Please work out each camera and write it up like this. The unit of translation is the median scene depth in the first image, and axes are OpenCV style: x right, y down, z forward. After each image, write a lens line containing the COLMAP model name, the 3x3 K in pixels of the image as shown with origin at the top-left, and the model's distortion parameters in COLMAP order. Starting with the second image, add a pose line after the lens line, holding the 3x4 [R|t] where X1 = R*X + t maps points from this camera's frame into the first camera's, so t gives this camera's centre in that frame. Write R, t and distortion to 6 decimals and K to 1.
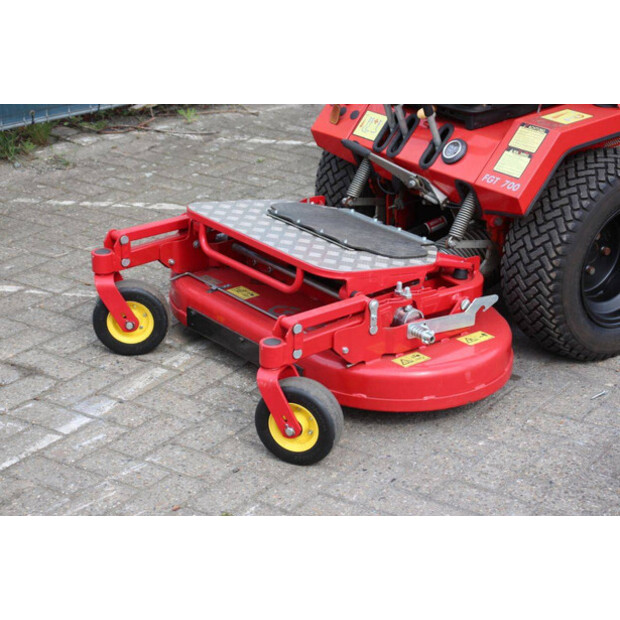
lens RADIAL K [[1456.7, 0, 310.0], [0, 1456.7, 310.0], [0, 0, 1]] dist [0.398515, 0.035159]
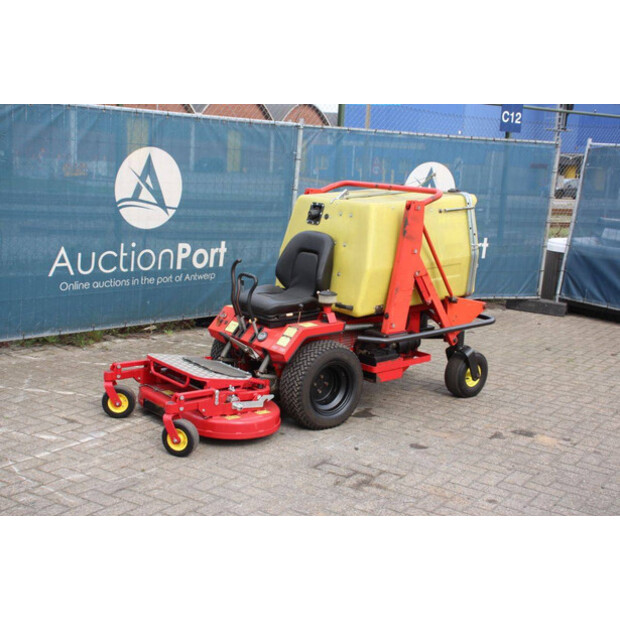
lens RADIAL K [[871.4, 0, 310.0], [0, 871.4, 310.0], [0, 0, 1]] dist [0.063825, 0.013919]
pose [[0.998104, 0.055517, 0.026580, 0.138133], [-0.048749, 0.976636, -0.209300, 0.144103], [-0.037579, 0.207607, 0.977490, -0.394874]]
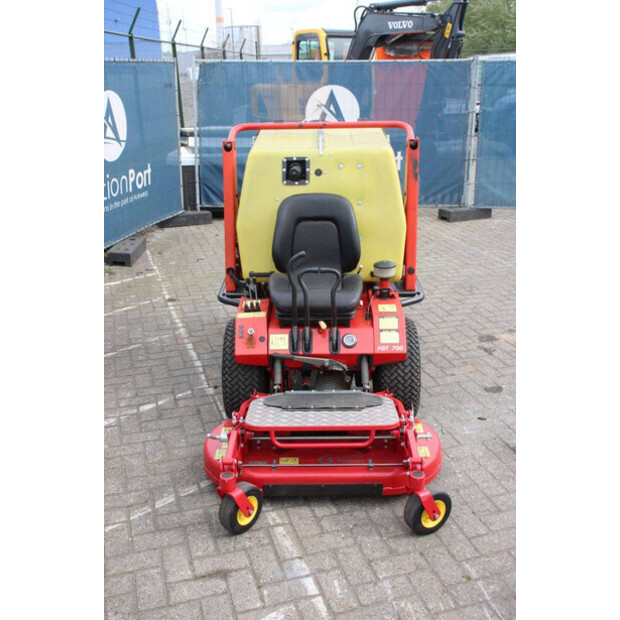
lens RADIAL K [[681.2, 0, 310.0], [0, 681.2, 310.0], [0, 0, 1]] dist [-0.031695, 0.055866]
pose [[0.623780, -0.267504, 0.734398, -0.568574], [0.311880, 0.946752, 0.079950, -0.234542], [-0.716679, 0.179173, 0.673994, 0.459558]]
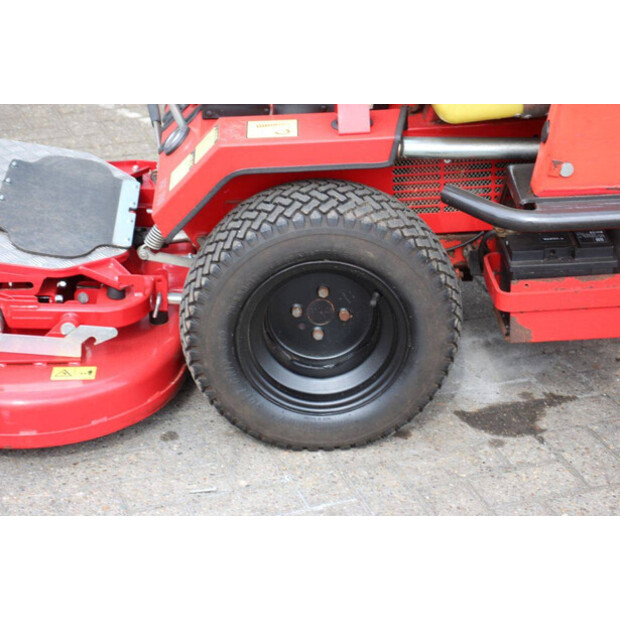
lens RADIAL K [[1456.7, 0, 310.0], [0, 1456.7, 310.0], [0, 0, 1]] dist [0.398515, 0.035159]
pose [[0.818573, 0.268460, -0.507807, 0.596121], [-0.230403, 0.963282, 0.137850, -0.149069], [0.526168, 0.004160, 0.850371, 0.376510]]
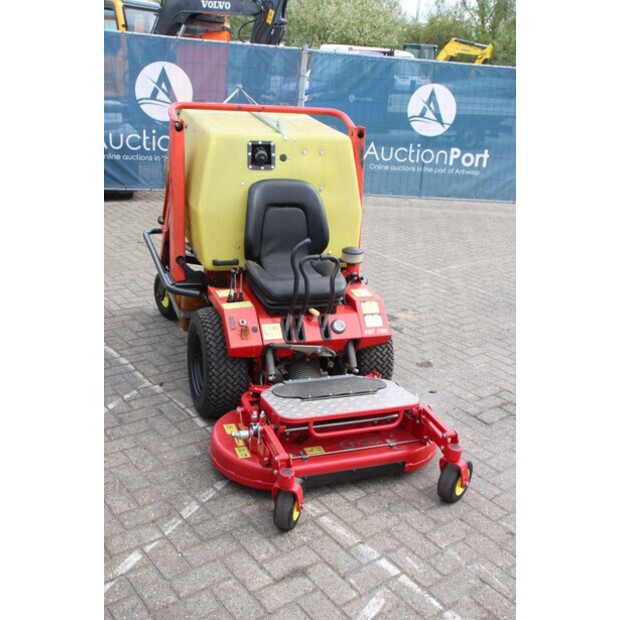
lens RADIAL K [[681.2, 0, 310.0], [0, 681.2, 310.0], [0, 0, 1]] dist [-0.031695, 0.055866]
pose [[0.300413, -0.308410, 0.902572, -0.711456], [0.294671, 0.930000, 0.219703, -0.338174], [-0.907150, 0.199960, 0.370263, 0.723206]]
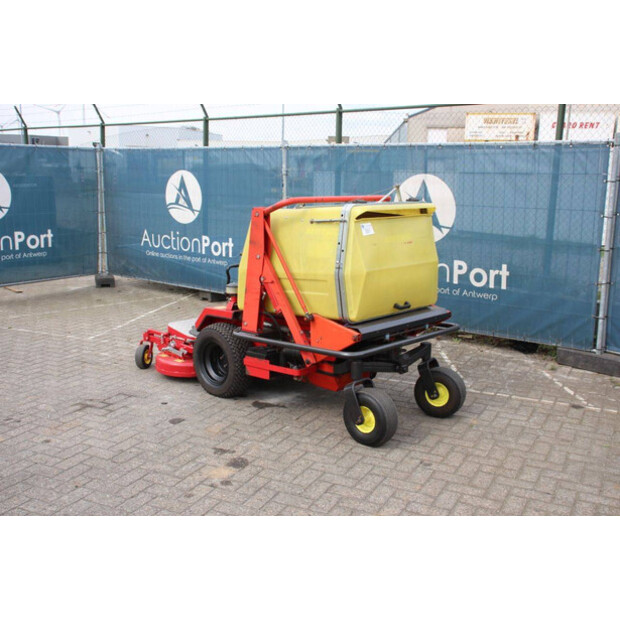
lens RADIAL K [[702.6, 0, 309.7], [0, 702.6, 298.6], [0, 0, 1]] dist [0.003670, -0.005445]
pose [[0.142341, 0.179922, -0.973328, 1.570818], [-0.387003, 0.915181, 0.112577, -0.375047], [0.911026, 0.360656, 0.199898, 0.878384]]
